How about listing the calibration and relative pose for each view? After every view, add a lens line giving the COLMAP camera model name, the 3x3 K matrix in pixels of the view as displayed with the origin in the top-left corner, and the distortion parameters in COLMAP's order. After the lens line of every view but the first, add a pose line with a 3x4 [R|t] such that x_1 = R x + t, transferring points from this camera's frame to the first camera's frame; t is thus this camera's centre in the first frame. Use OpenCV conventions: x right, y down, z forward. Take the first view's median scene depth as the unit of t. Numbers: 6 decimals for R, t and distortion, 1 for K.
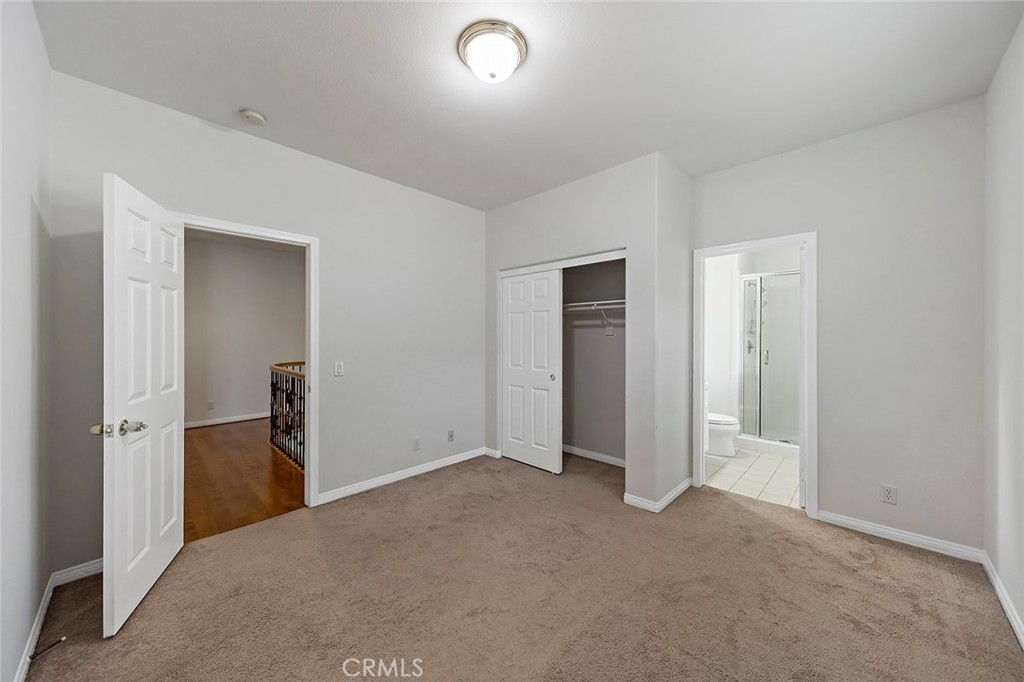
lens RADIAL K [[363.5, 0, 511.0], [0, 363.5, 334.1], [0, 0, 1]] dist [0.001460, 0.000089]
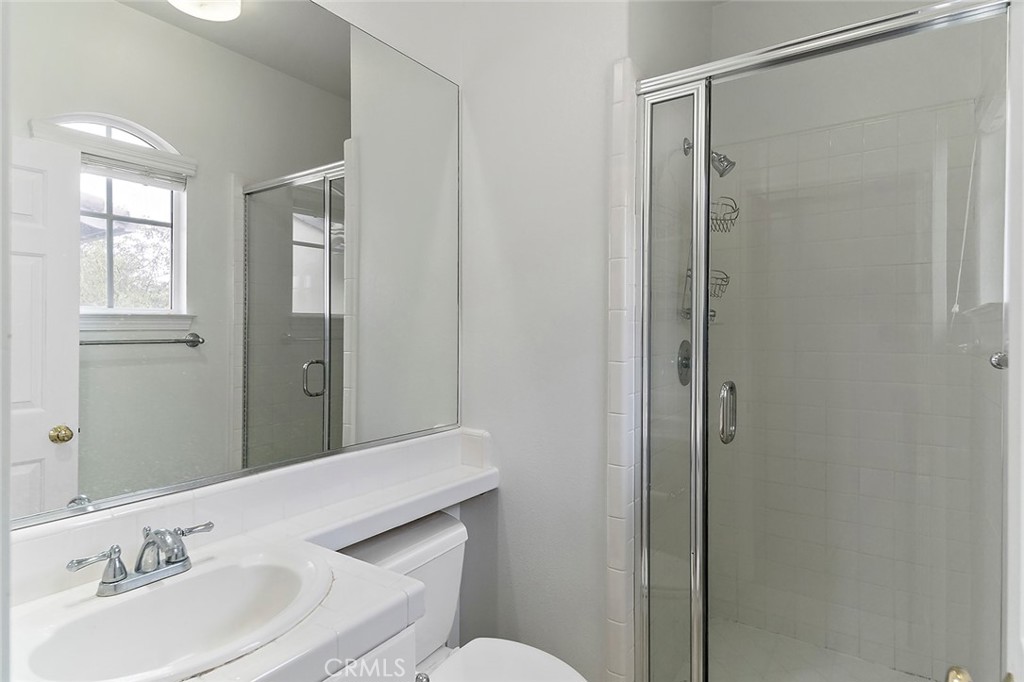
lens RADIAL K [[546.1, 0, 518.5], [0, 546.1, 328.7], [0, 0, 1]] dist [0.001124, 0.000234]
pose [[0.963988, -0.000548, 0.265944, 0.439503], [-0.000295, 0.999995, 0.003130, 0.008035], [-0.265945, -0.003096, 0.963983, 0.640827]]
